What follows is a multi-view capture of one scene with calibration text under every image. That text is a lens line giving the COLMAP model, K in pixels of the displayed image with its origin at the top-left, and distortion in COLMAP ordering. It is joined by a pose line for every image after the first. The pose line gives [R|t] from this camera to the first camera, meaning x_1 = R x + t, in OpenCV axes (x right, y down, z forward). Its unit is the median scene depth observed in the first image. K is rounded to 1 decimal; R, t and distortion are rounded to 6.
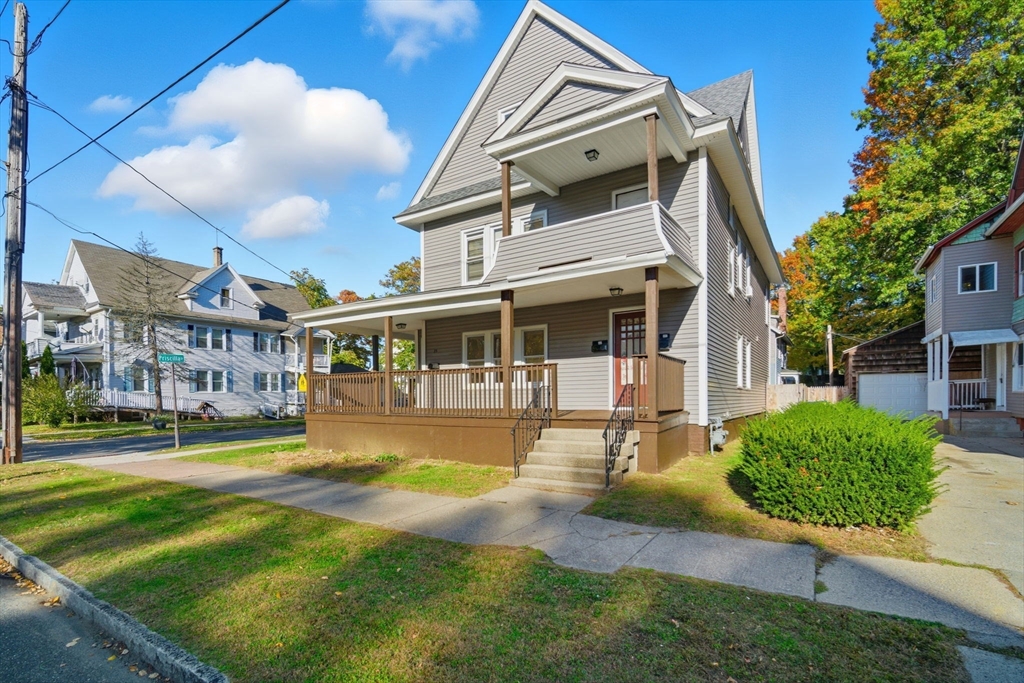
lens RADIAL K [[484.1, 0, 510.8], [0, 484.1, 403.2], [0, 0, 1]] dist [-0.002765, -0.000424]
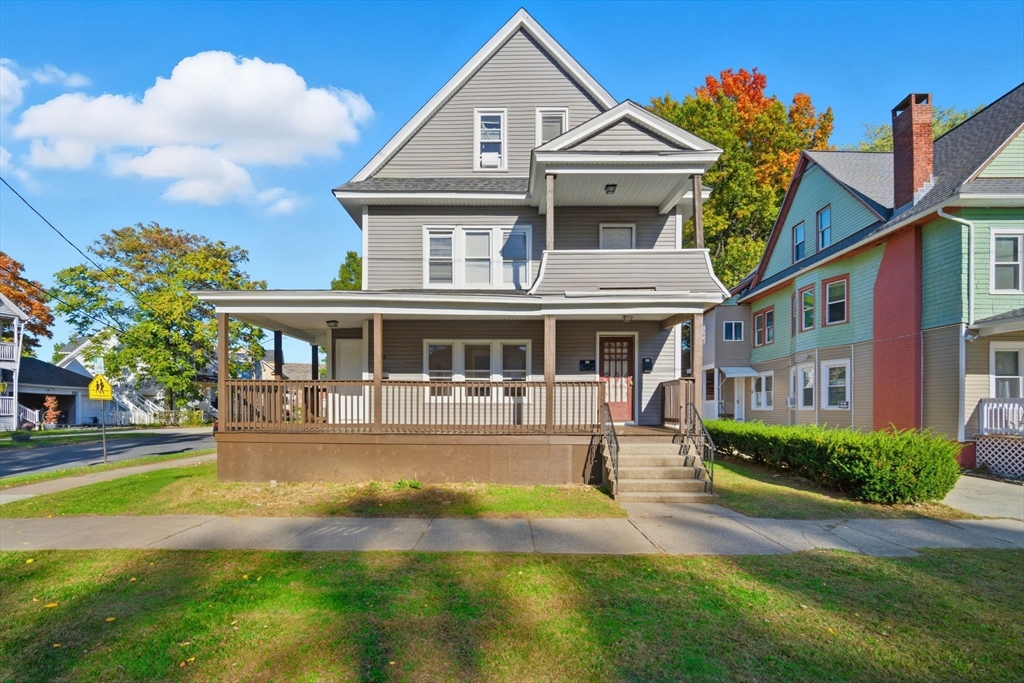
lens RADIAL K [[490.6, 0, 508.1], [0, 490.6, 408.2], [0, 0, 1]] dist [-0.001009, 0.000399]
pose [[0.840369, 0.010050, 0.541921, -0.501687], [-0.001798, 0.999874, -0.015754, -0.005627], [-0.542012, 0.012265, 0.840281, 0.174505]]
